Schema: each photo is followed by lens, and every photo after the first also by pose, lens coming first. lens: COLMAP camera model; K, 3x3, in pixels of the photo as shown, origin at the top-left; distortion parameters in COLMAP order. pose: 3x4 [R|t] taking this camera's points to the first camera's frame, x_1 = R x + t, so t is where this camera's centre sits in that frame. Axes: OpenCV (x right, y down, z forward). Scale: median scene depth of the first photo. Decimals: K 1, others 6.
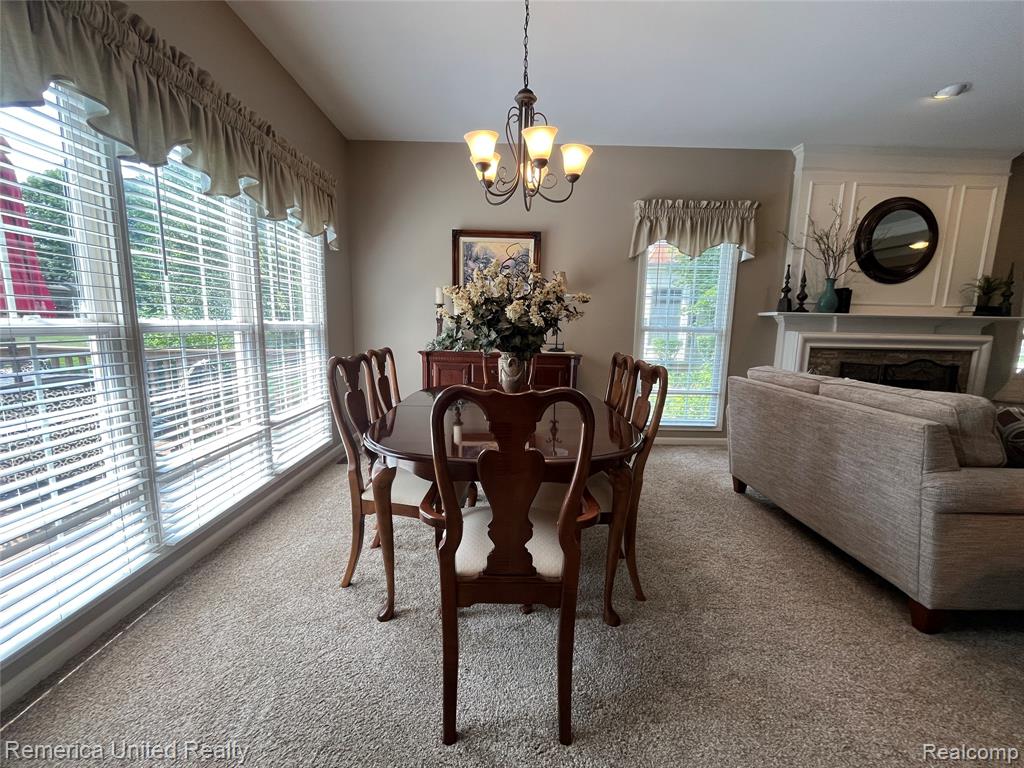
lens RADIAL K [[418.5, 0, 512.6], [0, 418.5, 385.3], [0, 0, 1]] dist [-0.001459, 0.000310]
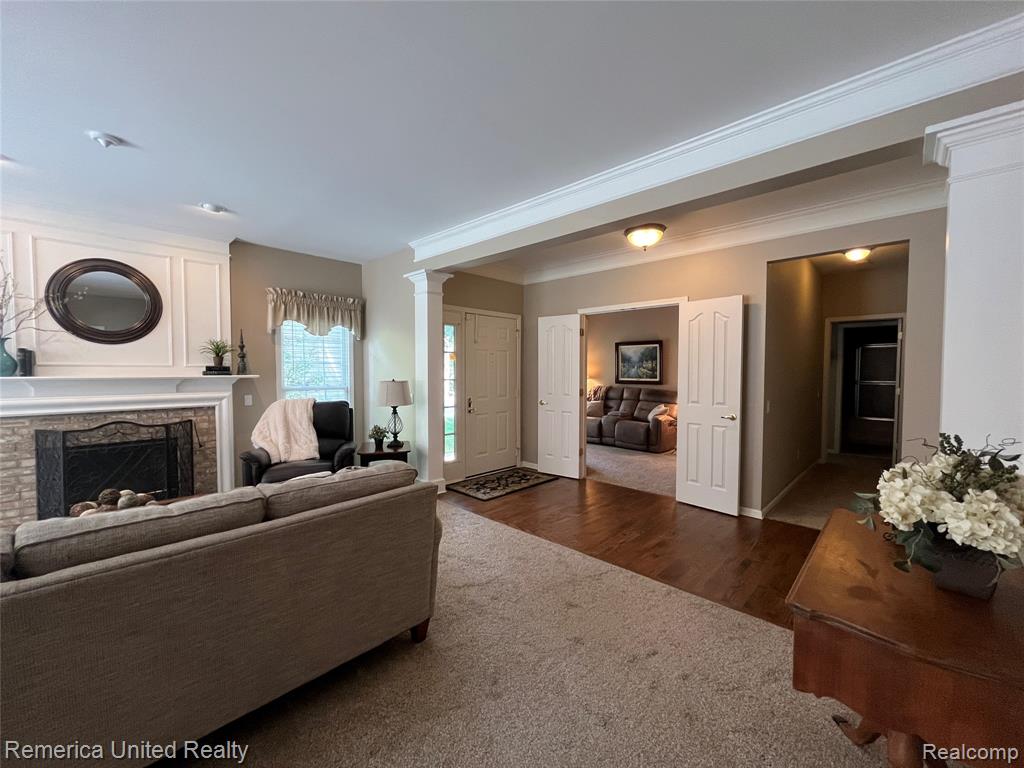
lens RADIAL K [[418.5, 0, 512.6], [0, 418.5, 385.3], [0, 0, 1]] dist [-0.001459, 0.000310]
pose [[0.697640, -0.046527, 0.714936, 0.868567], [0.117898, 0.991741, -0.050505, 0.011639], [-0.706682, 0.119524, 0.697363, -0.334113]]
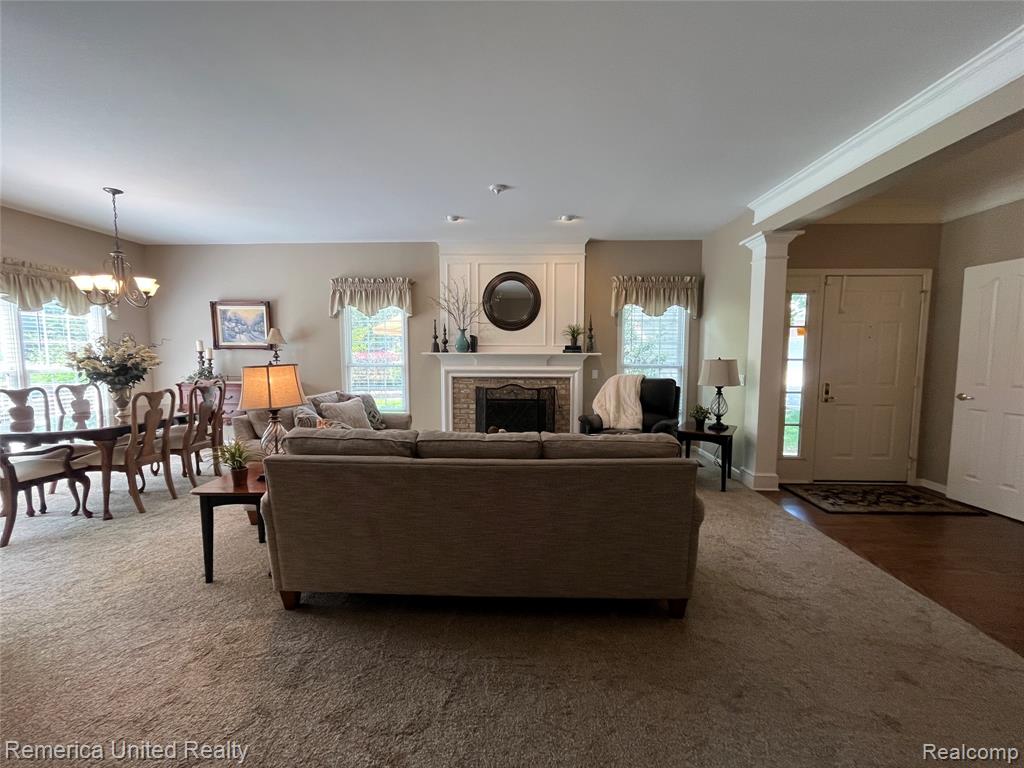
lens RADIAL K [[418.5, 0, 512.6], [0, 418.5, 385.3], [0, 0, 1]] dist [-0.001459, 0.000310]
pose [[0.998895, -0.015088, -0.044512, 0.977984], [0.012006, 0.997564, -0.068716, 0.036995], [0.045440, 0.068106, 0.996643, -0.396130]]
